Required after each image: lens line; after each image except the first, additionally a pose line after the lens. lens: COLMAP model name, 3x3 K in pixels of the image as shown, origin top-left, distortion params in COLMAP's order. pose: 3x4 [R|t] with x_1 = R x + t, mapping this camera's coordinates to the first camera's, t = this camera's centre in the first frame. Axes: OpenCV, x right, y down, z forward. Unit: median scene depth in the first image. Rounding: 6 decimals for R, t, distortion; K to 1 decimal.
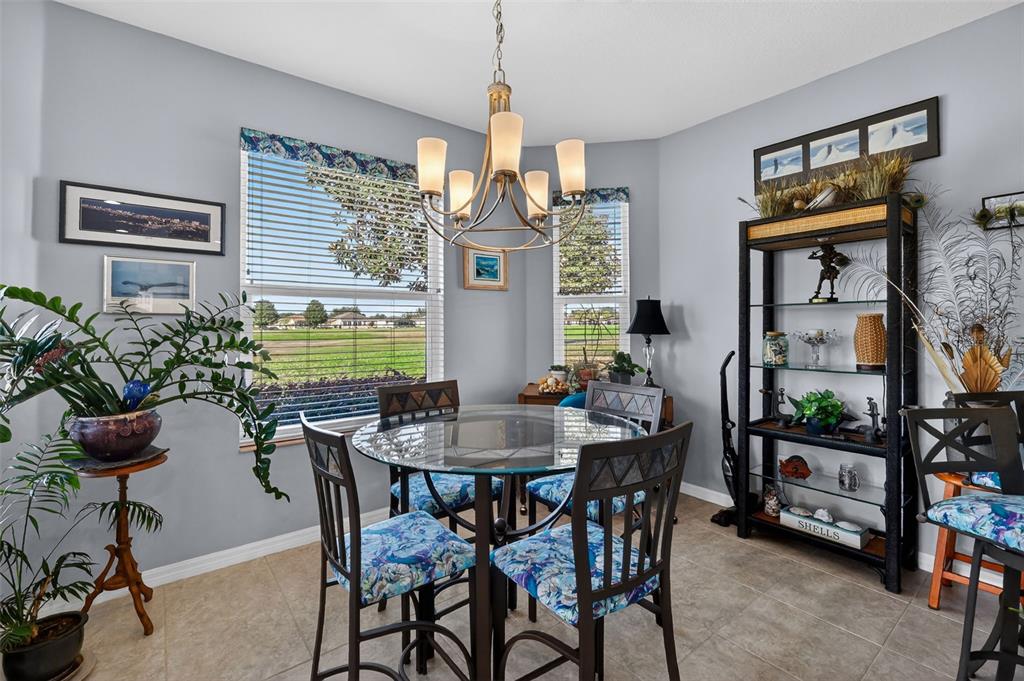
lens RADIAL K [[447.3, 0, 504.1], [0, 447.3, 316.1], [0, 0, 1]] dist [0.002174, 0.000195]
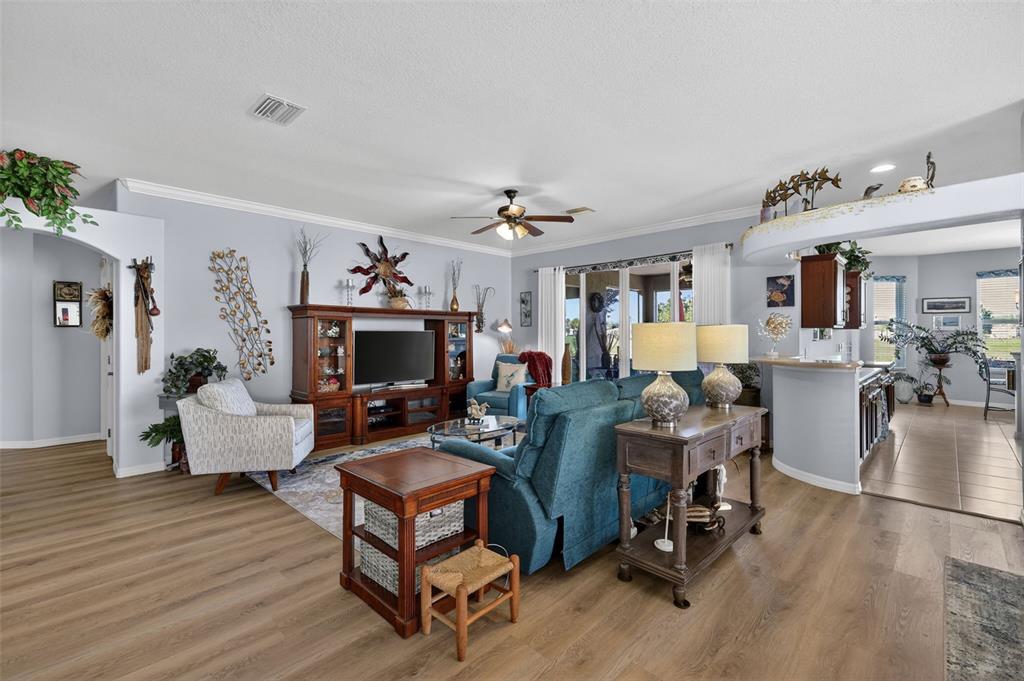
lens RADIAL K [[447.3, 0, 515.0], [0, 447.3, 335.0], [0, 0, 1]] dist [0.002174, 0.000195]
pose [[0.142453, 0.003894, -0.989794, 2.532440], [0.024207, 0.999679, 0.007417, -0.087981], [0.989506, -0.025017, 0.142313, -3.268139]]
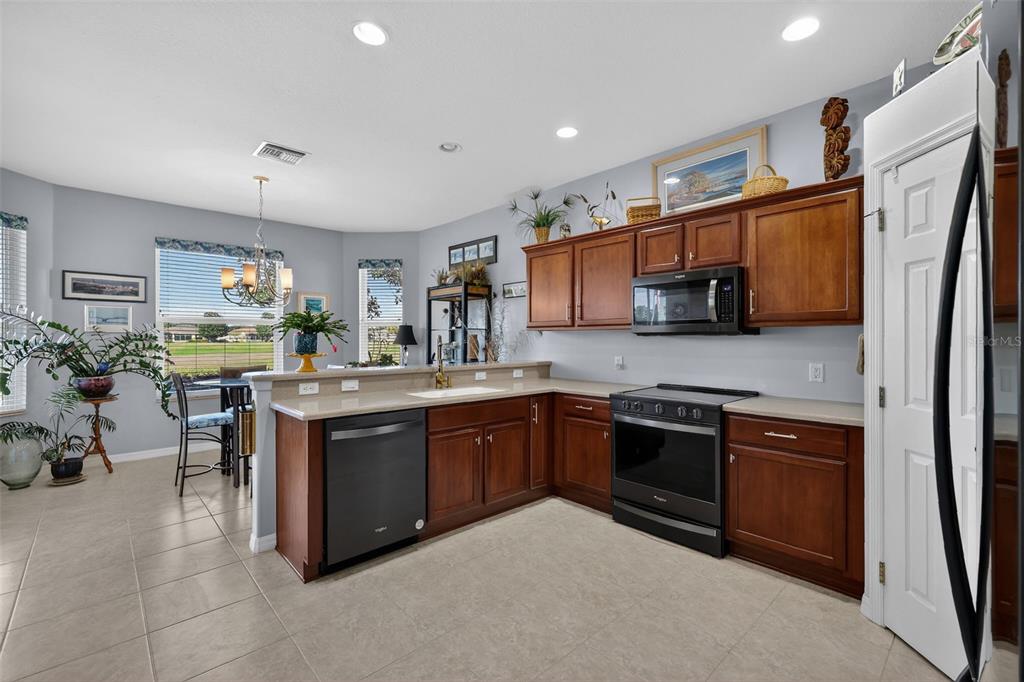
lens RADIAL K [[447.3, 0, 512.0], [0, 447.3, 341.2], [0, 0, 1]] dist [0.002174, 0.000195]
pose [[0.995886, 0.005283, 0.090458, 0.936108], [-0.007572, 0.999659, 0.024984, -0.032231], [-0.090295, -0.025566, 0.995587, -1.305701]]
